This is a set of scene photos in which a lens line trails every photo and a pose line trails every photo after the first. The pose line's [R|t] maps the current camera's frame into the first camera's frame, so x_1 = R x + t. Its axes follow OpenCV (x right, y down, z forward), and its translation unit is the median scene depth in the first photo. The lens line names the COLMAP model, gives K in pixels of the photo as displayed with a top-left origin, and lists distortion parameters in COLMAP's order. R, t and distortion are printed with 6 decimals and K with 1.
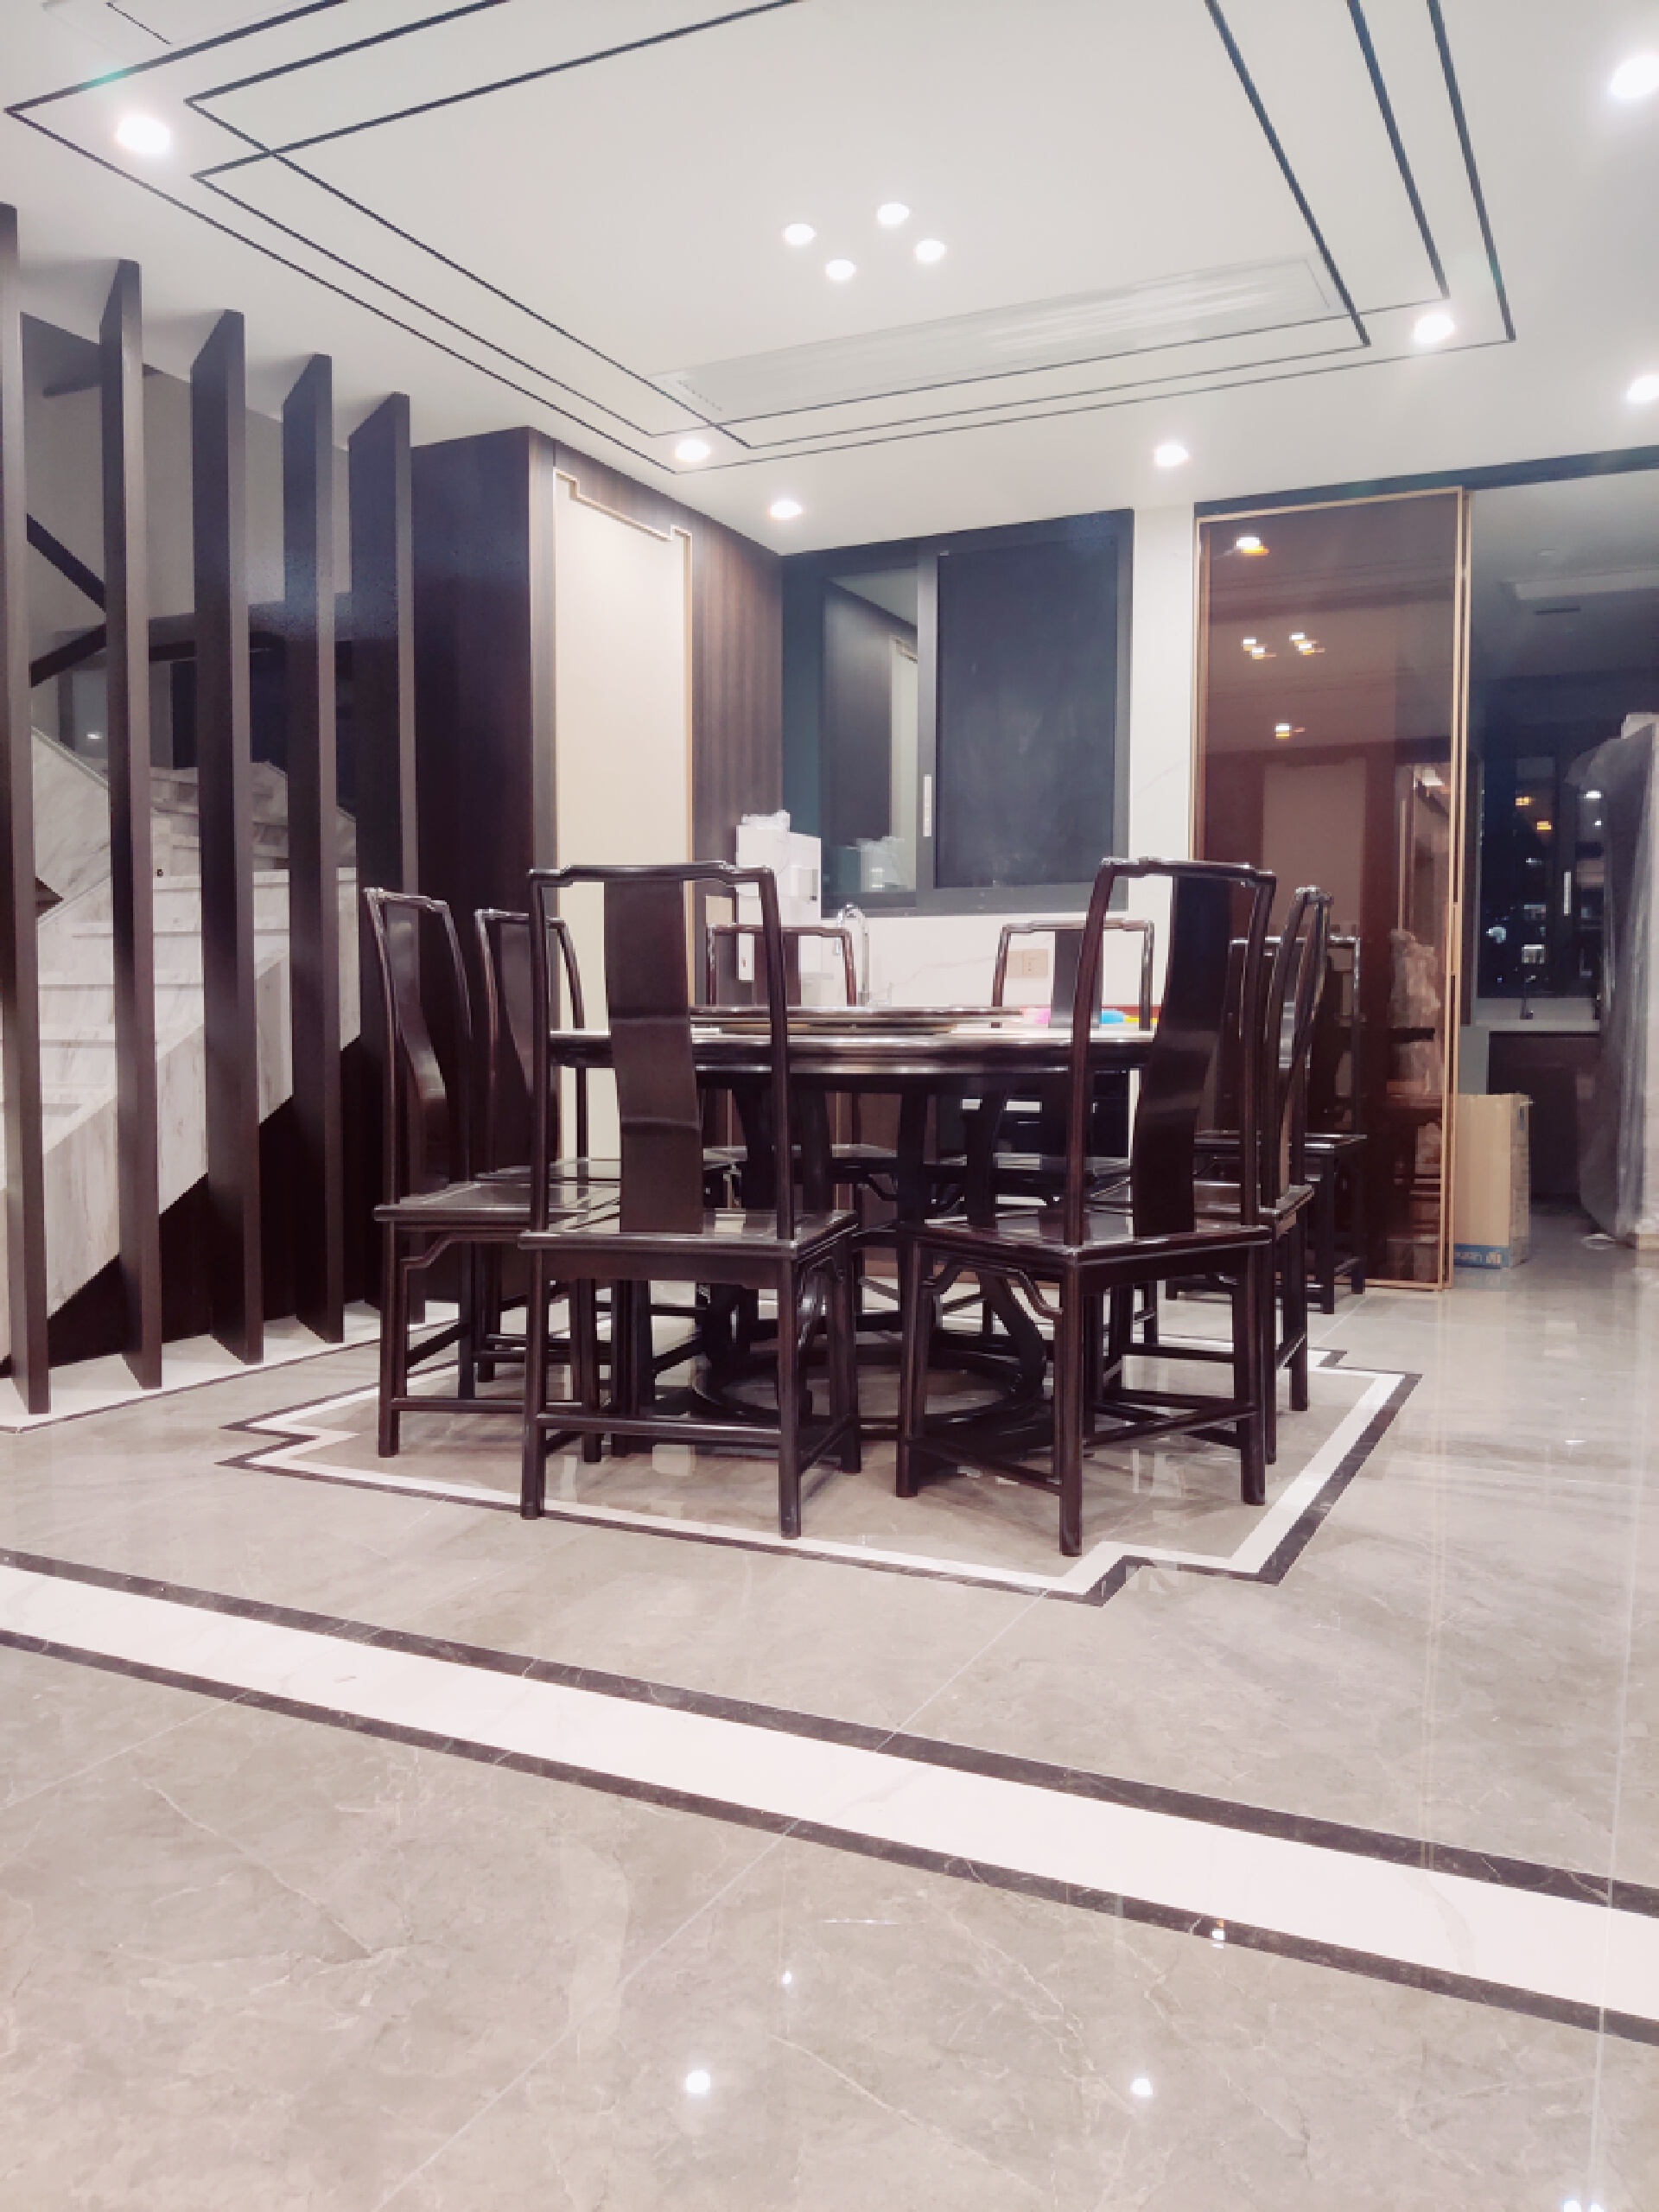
lens RADIAL K [[1697.8, 0, 829.5], [0, 1697.8, 1106.0], [0, 0, 1]] dist [0.013315, -0.001144]
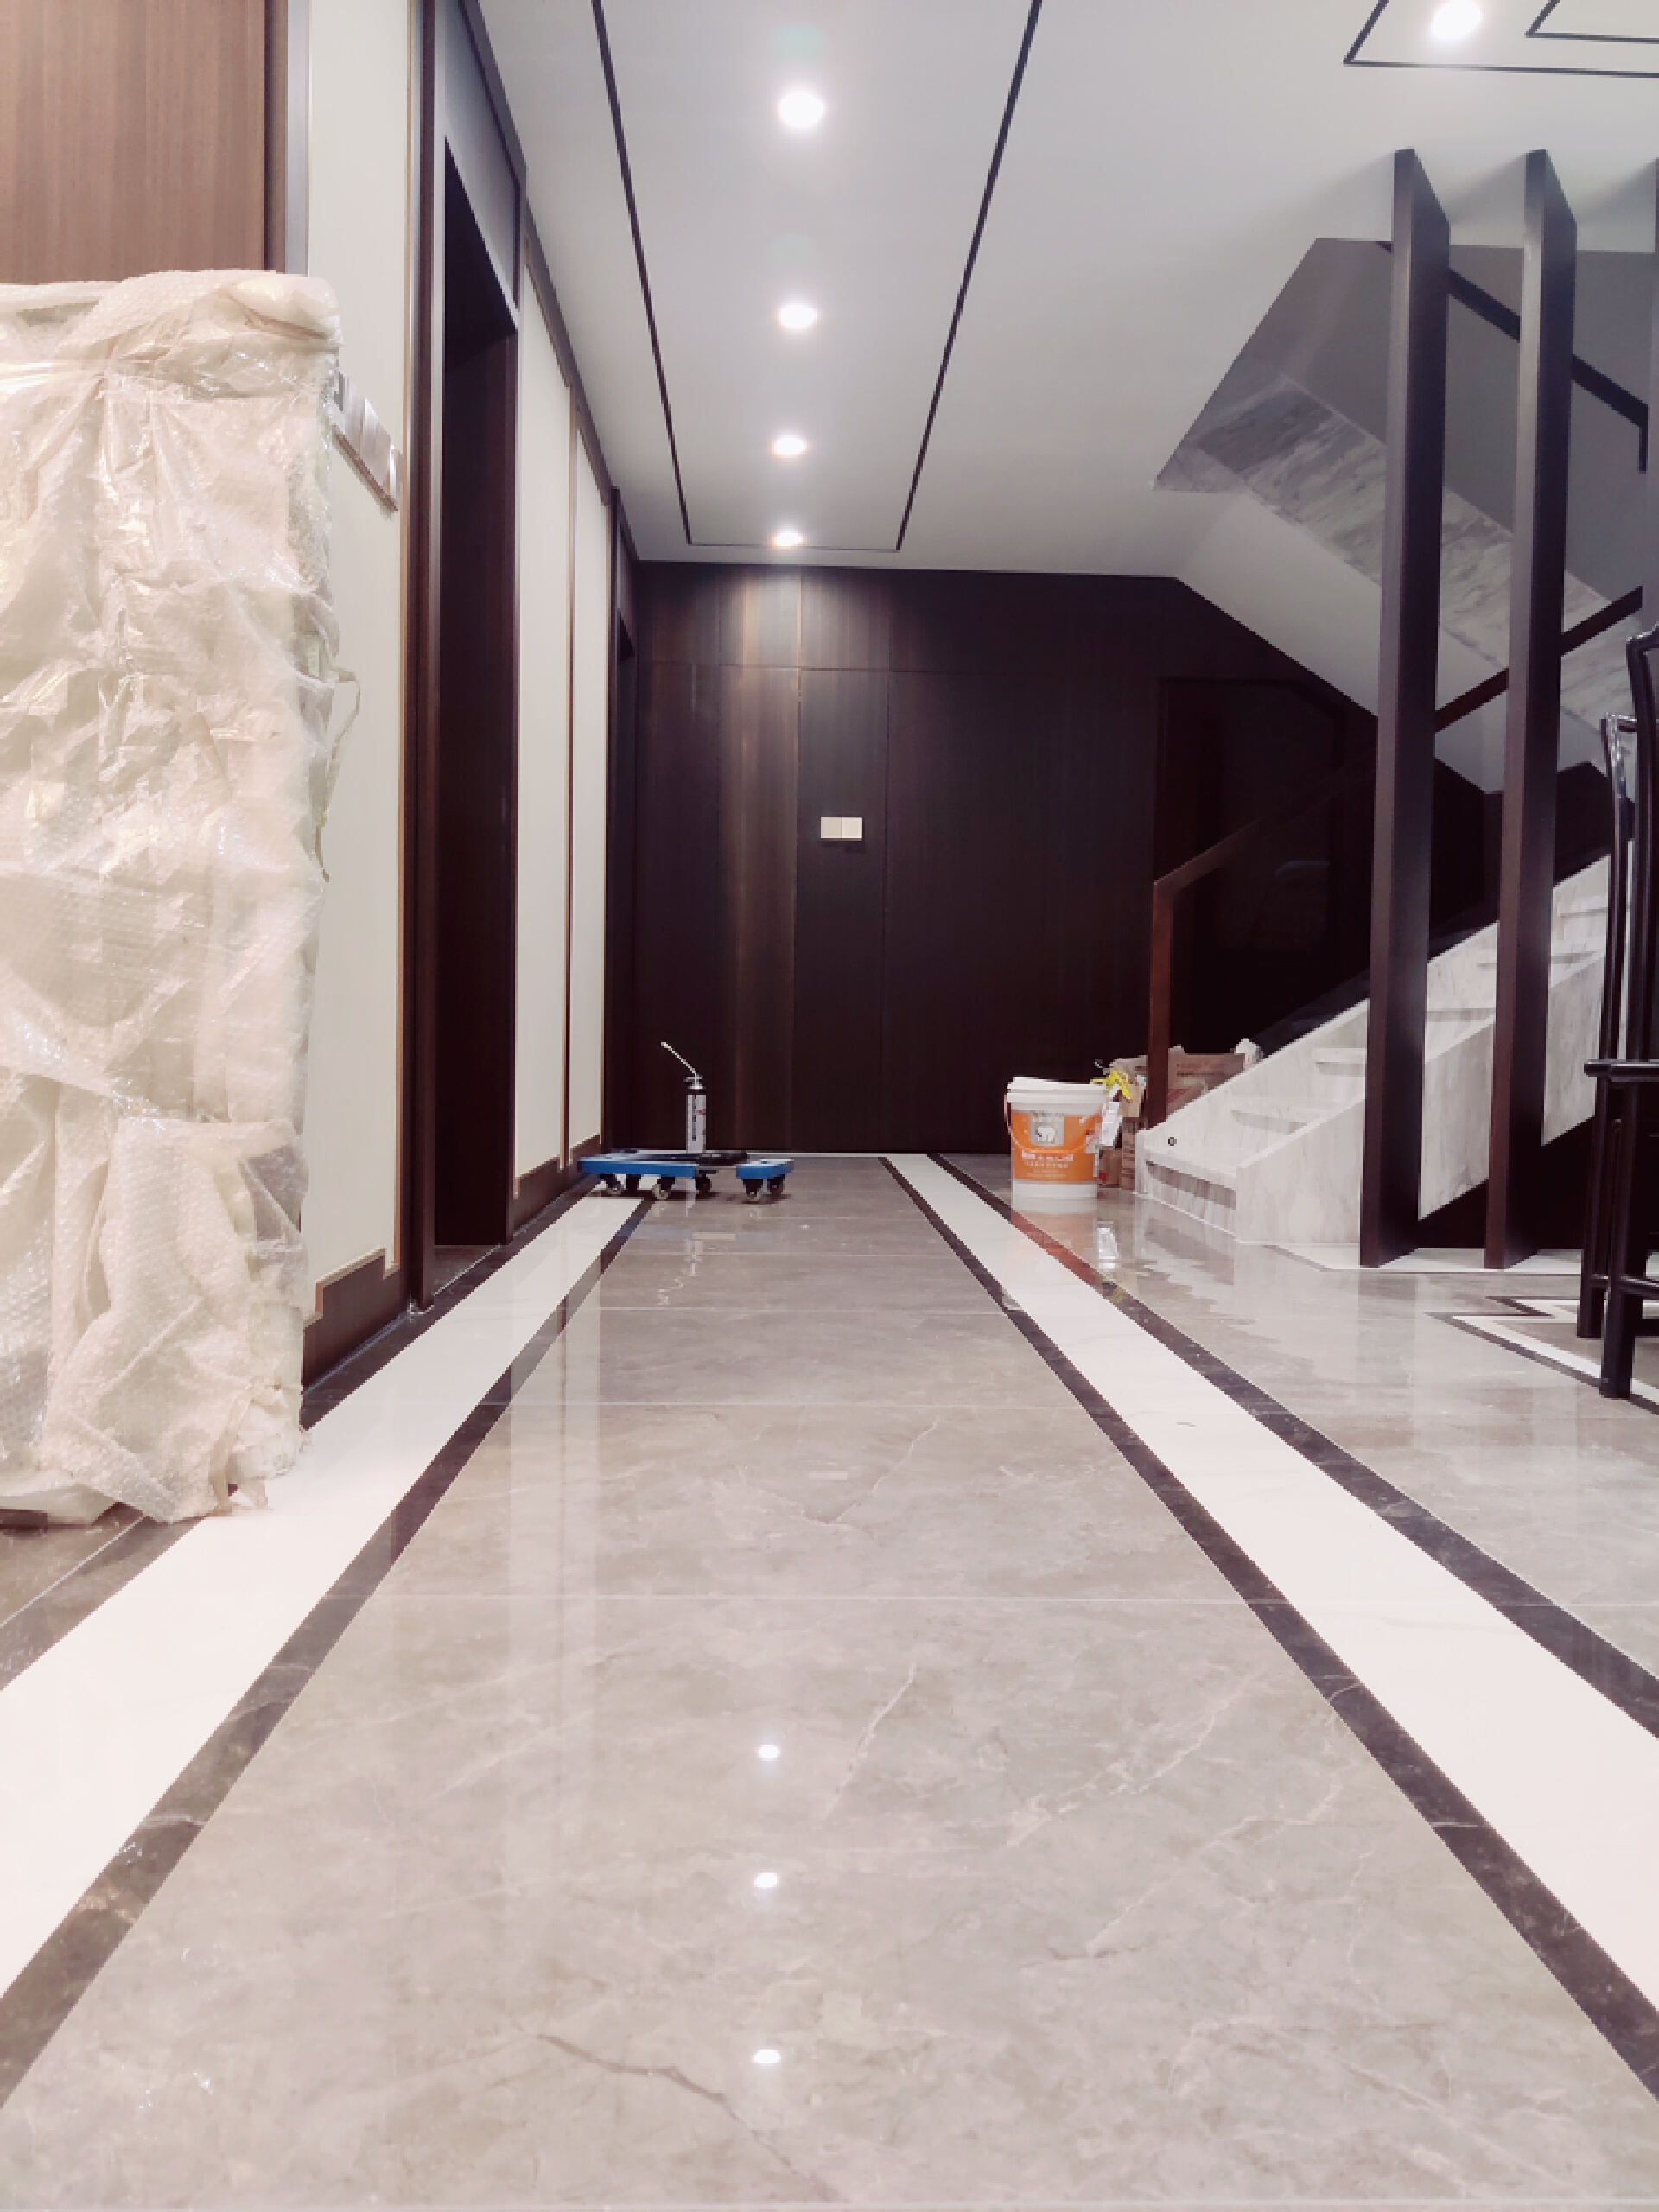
lens RADIAL K [[1691.0, 0, 831.3], [0, 1691.0, 1044.4], [0, 0, 1]] dist [0.028077, 0.000296]
pose [[0.472030, 0.011347, -0.881509, 0.644389], [-0.072055, 0.997068, -0.025750, 0.197268], [0.878633, 0.075672, 0.471464, 0.418006]]
